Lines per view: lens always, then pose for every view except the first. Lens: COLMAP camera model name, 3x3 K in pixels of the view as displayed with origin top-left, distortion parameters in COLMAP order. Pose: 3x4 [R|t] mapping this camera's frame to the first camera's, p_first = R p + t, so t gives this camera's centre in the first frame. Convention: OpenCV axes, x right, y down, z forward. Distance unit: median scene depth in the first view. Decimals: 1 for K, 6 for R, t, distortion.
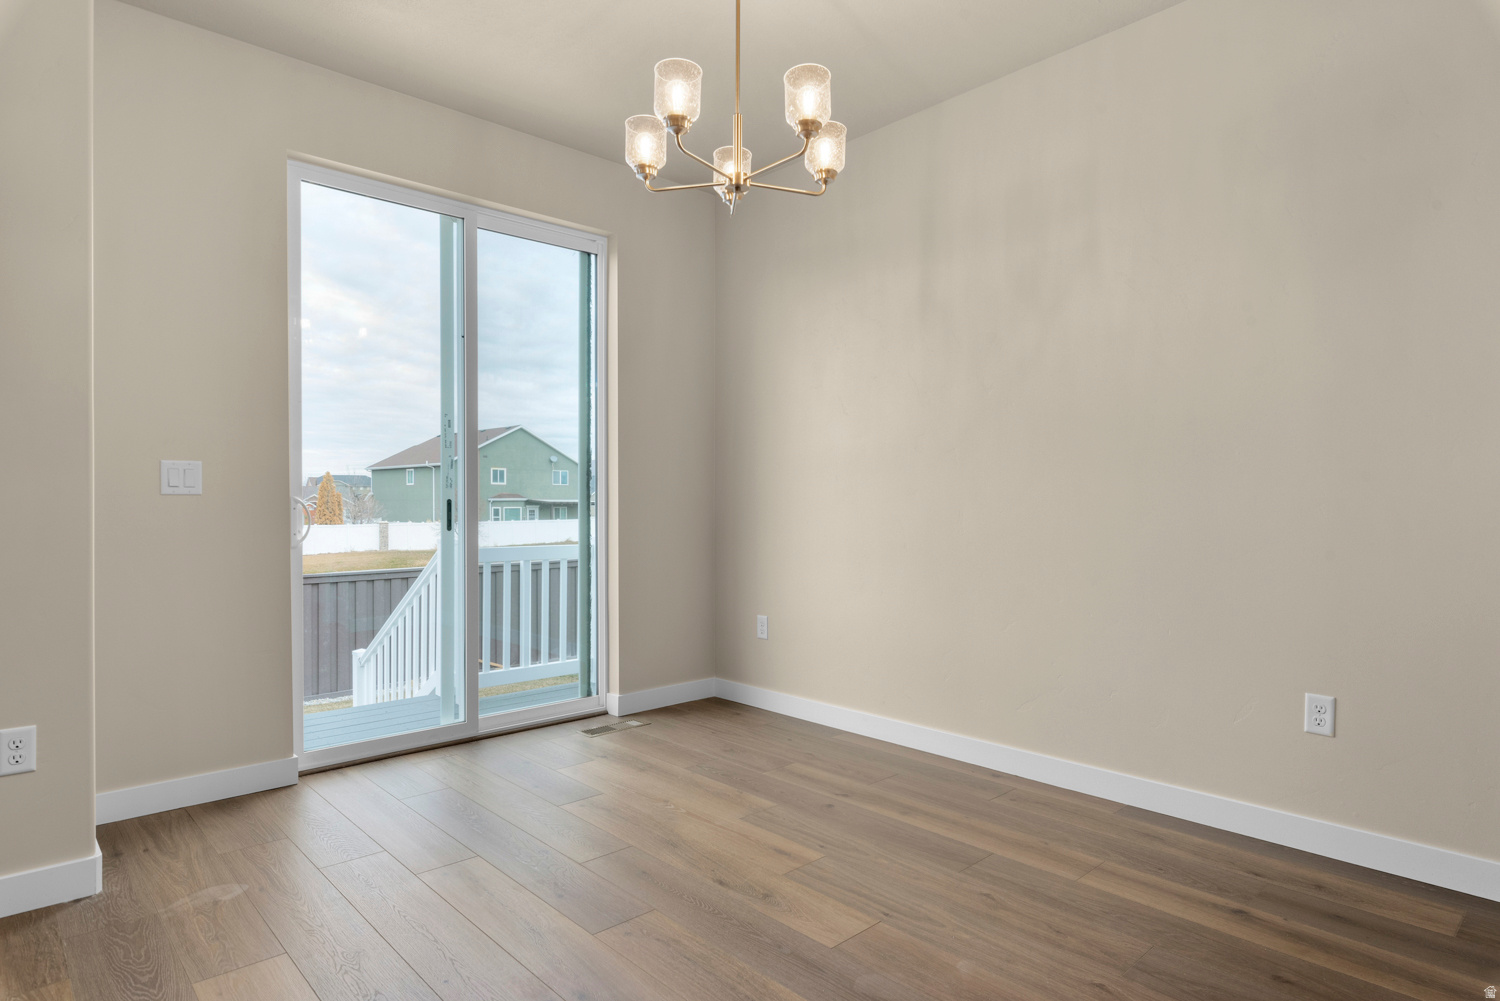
lens RADIAL K [[843.3, 0, 750.0], [0, 843.3, 500.5], [0, 0, 1]] dist [0.000312, 0.000028]
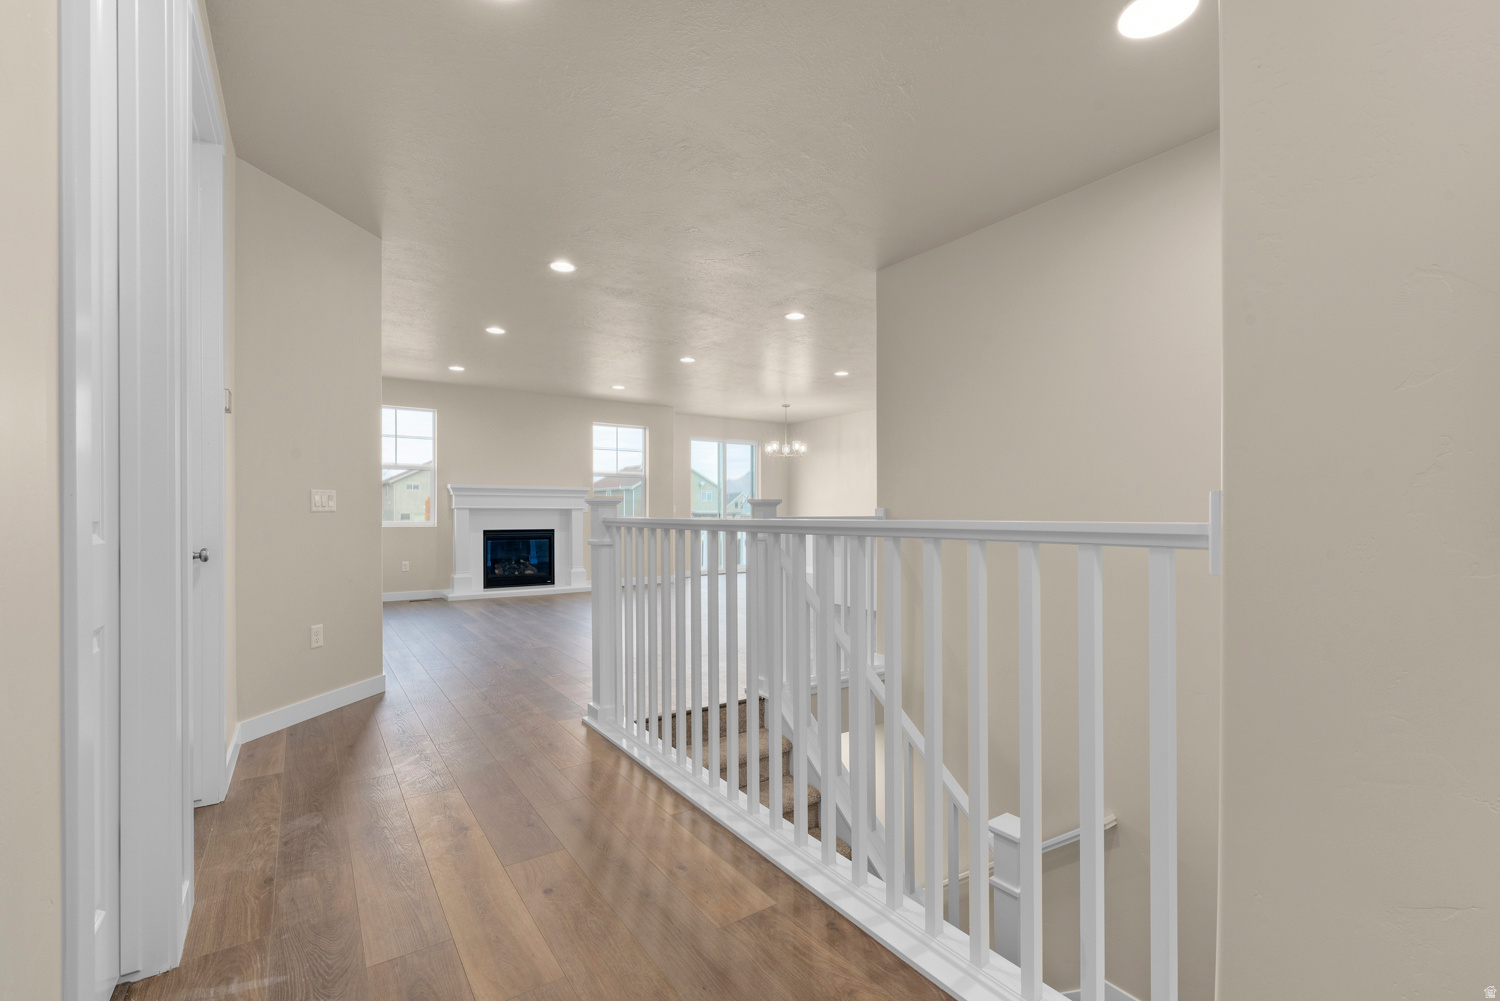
lens RADIAL K [[649.0, 0, 746.3], [0, 649.0, 511.7], [0, 0, 1]] dist [0.002986, 0.000417]
pose [[0.988610, -0.000638, -0.150497, 0.195151], [0.000657, 1.000000, 0.000080, -0.008499], [0.150497, -0.000178, 0.988610, -1.734062]]
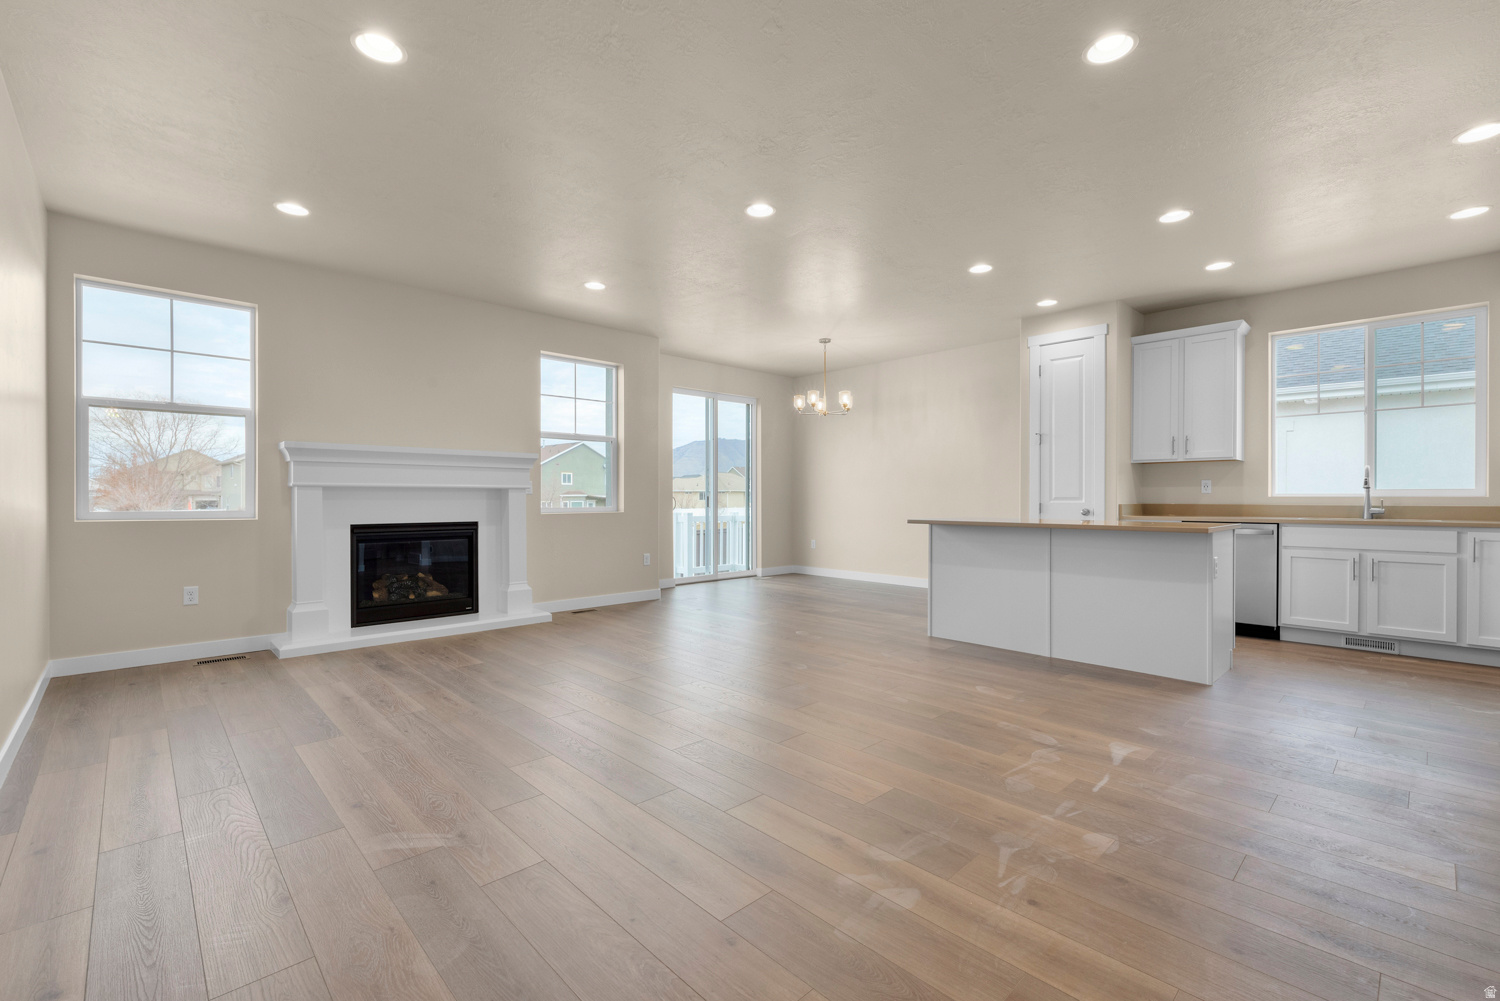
lens RADIAL K [[646.6, 0, 750.0], [0, 646.6, 496.1], [0, 0, 1]] dist [-0.000811, 0.000045]
pose [[0.999898, -0.001089, 0.014253, -0.214417], [0.001086, 0.999999, 0.000178, -0.001845], [-0.014253, -0.000162, 0.999898, -1.035351]]
